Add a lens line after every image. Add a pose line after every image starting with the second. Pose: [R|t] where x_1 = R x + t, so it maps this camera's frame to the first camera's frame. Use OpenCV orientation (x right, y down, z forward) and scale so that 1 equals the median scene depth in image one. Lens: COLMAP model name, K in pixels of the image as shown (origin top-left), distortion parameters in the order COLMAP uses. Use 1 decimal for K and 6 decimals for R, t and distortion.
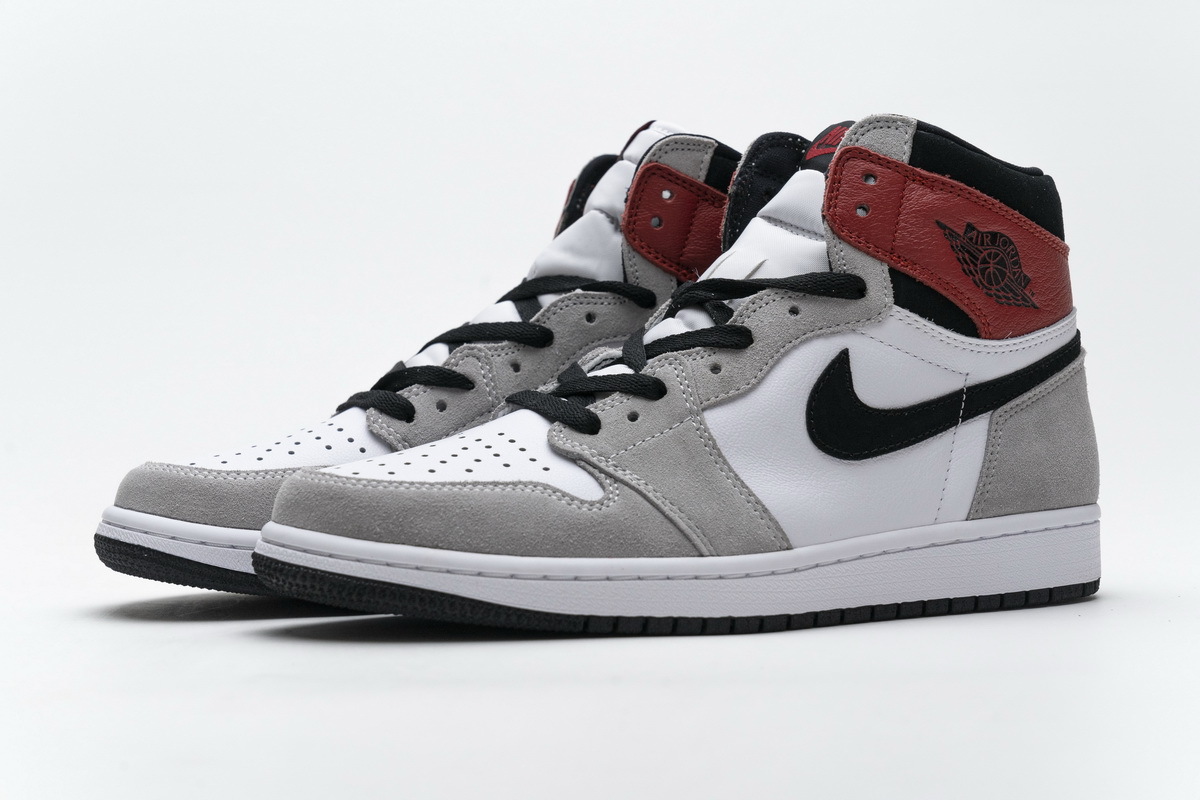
lens RADIAL K [[2375.8, 0, 594.3], [0, 2375.8, 406.9], [0, 0, 1]] dist [-0.002206, 0.000000]
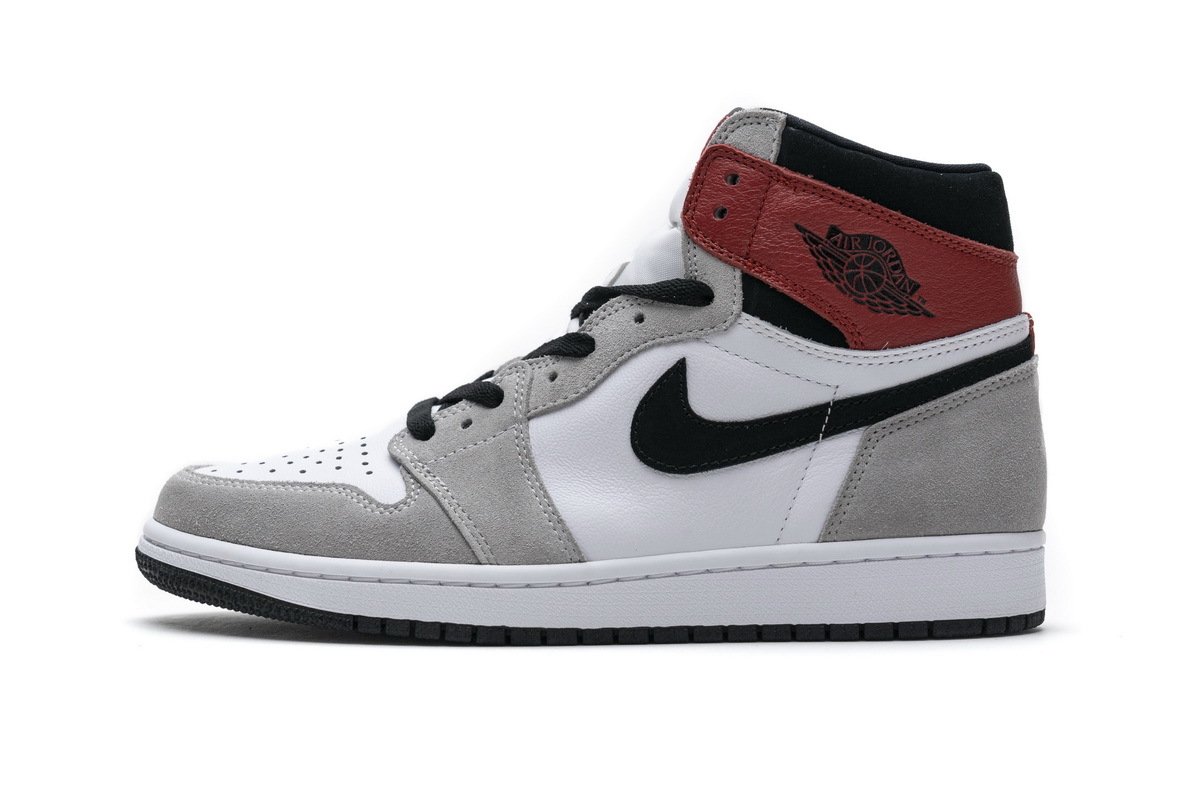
lens RADIAL K [[2375.8, 0, 595.0], [0, 2375.8, 400.3], [0, 0, 1]] dist [-0.002206, 0.000000]
pose [[0.886880, 0.015336, -0.461746, 0.514422], [-0.021239, 0.999746, -0.007589, 0.000720], [0.461512, 0.016538, 0.886980, 0.128346]]
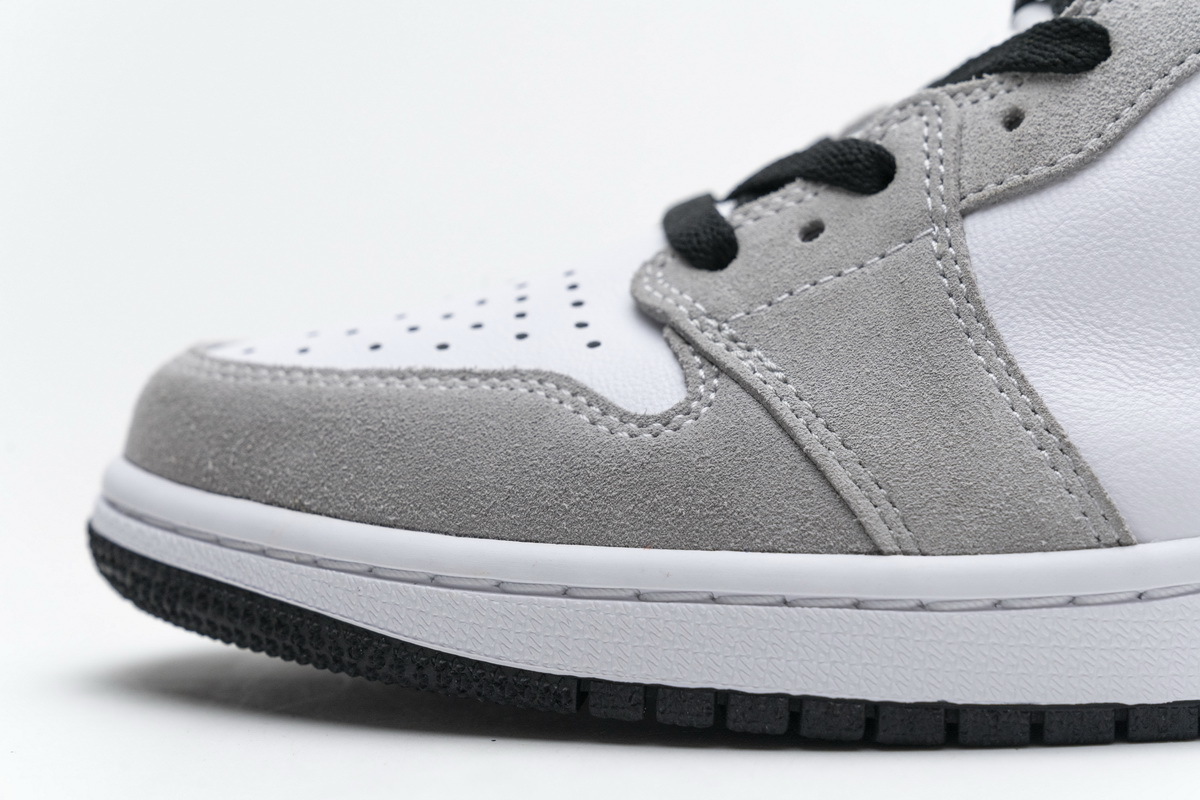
lens RADIAL K [[2375.8, 0, 600.0], [0, 2375.8, 389.1], [0, 0, 1]] dist [-0.002206, 0.000000]
pose [[0.875530, 0.012770, -0.482995, 0.191500], [-0.004560, 0.999825, 0.018169, 0.025044], [0.483142, -0.013706, 0.875435, 0.573832]]
